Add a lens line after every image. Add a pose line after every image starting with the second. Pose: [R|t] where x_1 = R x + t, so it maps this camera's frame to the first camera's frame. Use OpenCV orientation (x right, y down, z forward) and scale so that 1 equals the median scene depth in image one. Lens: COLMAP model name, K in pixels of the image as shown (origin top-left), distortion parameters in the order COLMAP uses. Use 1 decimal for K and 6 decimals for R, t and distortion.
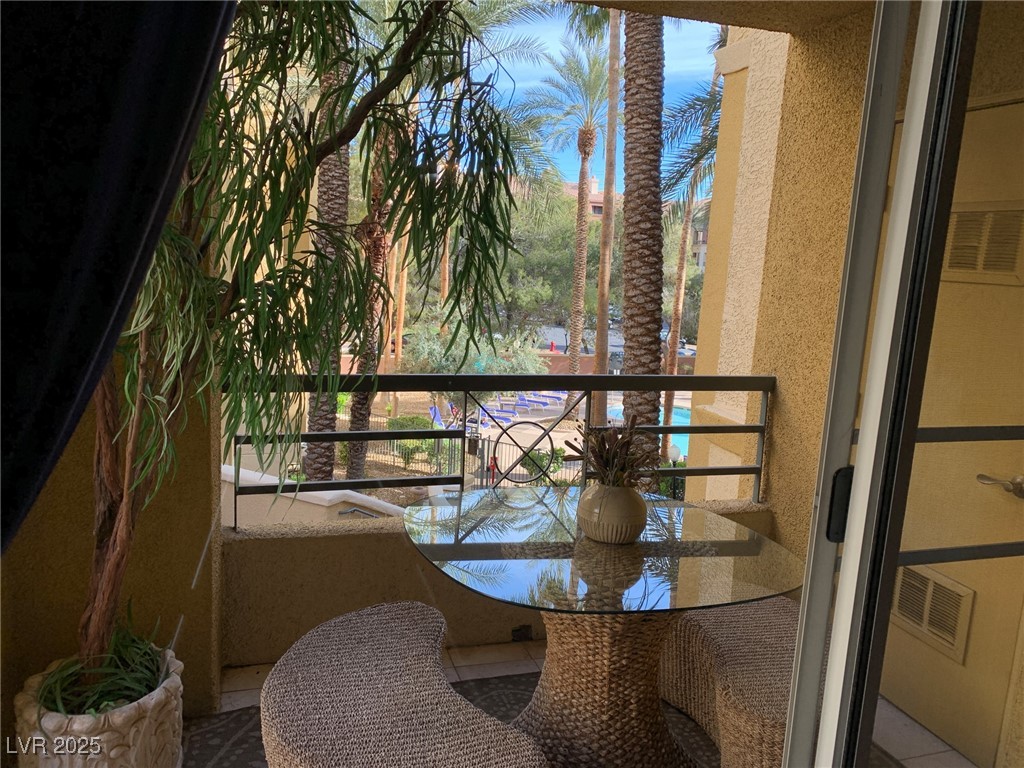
lens RADIAL K [[779.6, 0, 508.1], [0, 779.6, 382.9], [0, 0, 1]] dist [0.053009, -0.061847]
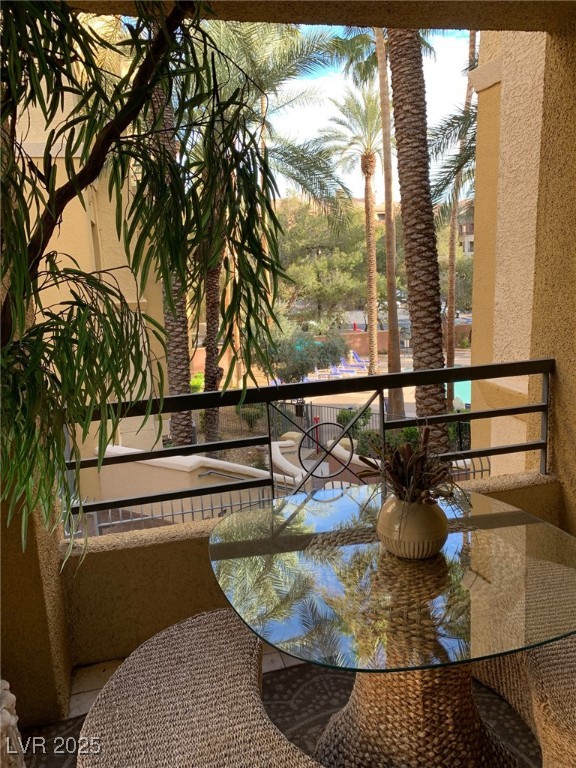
lens RADIAL K [[584.7, 0, 287.2], [0, 584.7, 381.3], [0, 0, 1]] dist [0.053009, -0.061847]
pose [[0.993853, -0.087228, -0.068165, 0.032675], [0.090006, 0.995186, 0.038790, -0.048842], [0.064454, -0.044686, 0.996920, 0.193878]]
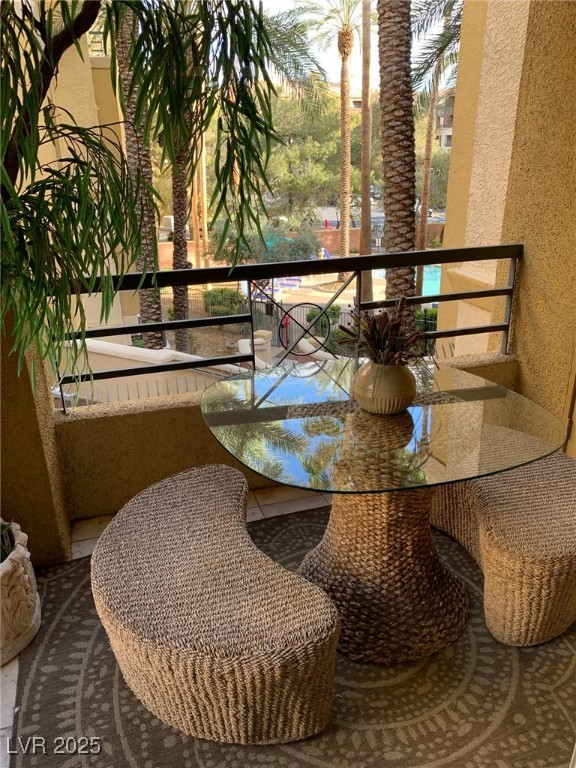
lens RADIAL K [[584.7, 0, 288.8], [0, 584.7, 383.2], [0, 0, 1]] dist [0.053009, -0.061847]
pose [[0.997420, -0.067452, -0.024579, 0.013646], [0.071153, 0.974355, 0.213469, -0.021151], [0.009550, -0.214667, 0.976641, 0.144922]]
